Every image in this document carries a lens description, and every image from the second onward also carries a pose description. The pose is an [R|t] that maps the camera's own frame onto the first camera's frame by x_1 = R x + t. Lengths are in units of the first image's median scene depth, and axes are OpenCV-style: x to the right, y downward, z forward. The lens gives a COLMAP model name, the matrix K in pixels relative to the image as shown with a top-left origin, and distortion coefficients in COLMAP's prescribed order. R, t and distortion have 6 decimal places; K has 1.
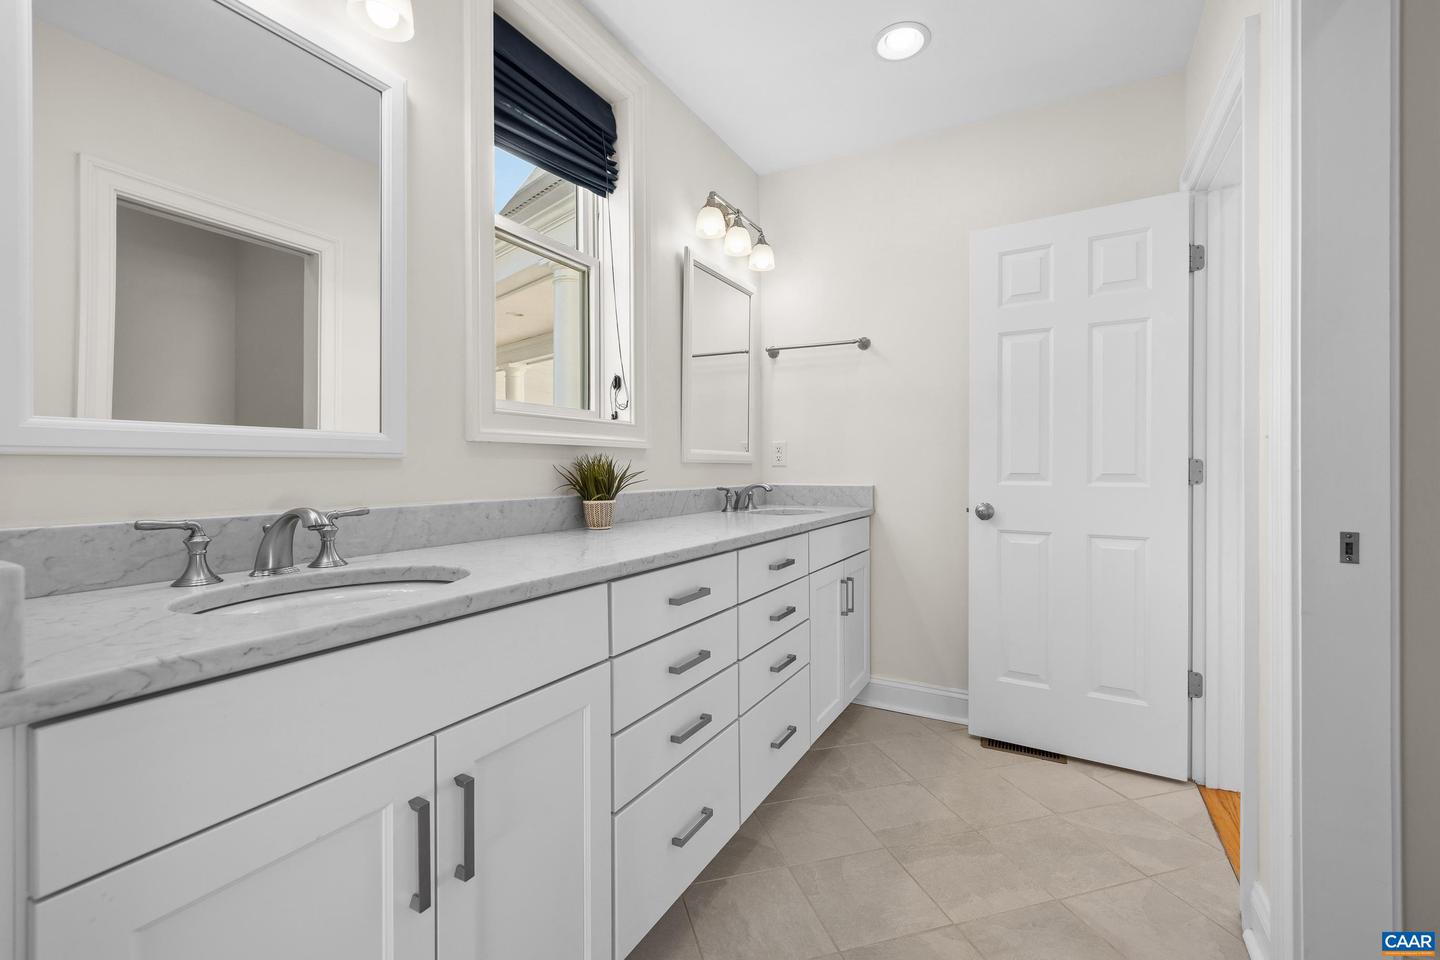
lens RADIAL K [[606.8, 0, 718.6], [0, 606.8, 469.0], [0, 0, 1]] dist [0.000824, -0.000401]
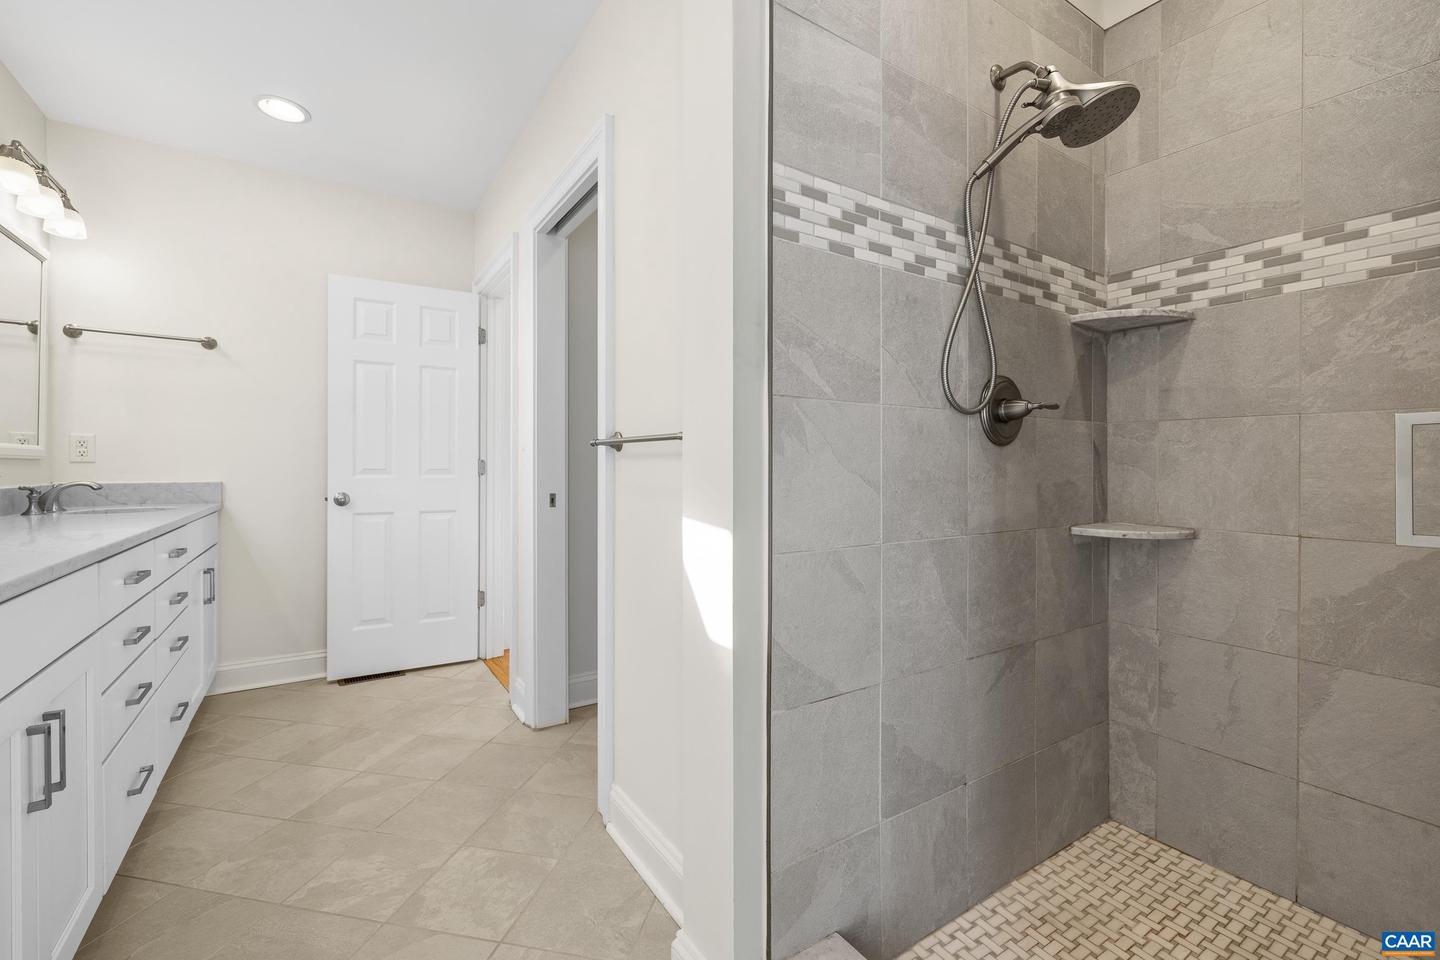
lens RADIAL K [[606.8, 0, 719.4], [0, 606.8, 468.9], [0, 0, 1]] dist [0.000824, -0.000401]
pose [[0.465252, -0.003777, 0.885170, -0.340100], [-0.000826, 0.999989, 0.004702, -0.000134], [-0.885178, -0.002919, 0.465243, -0.304879]]
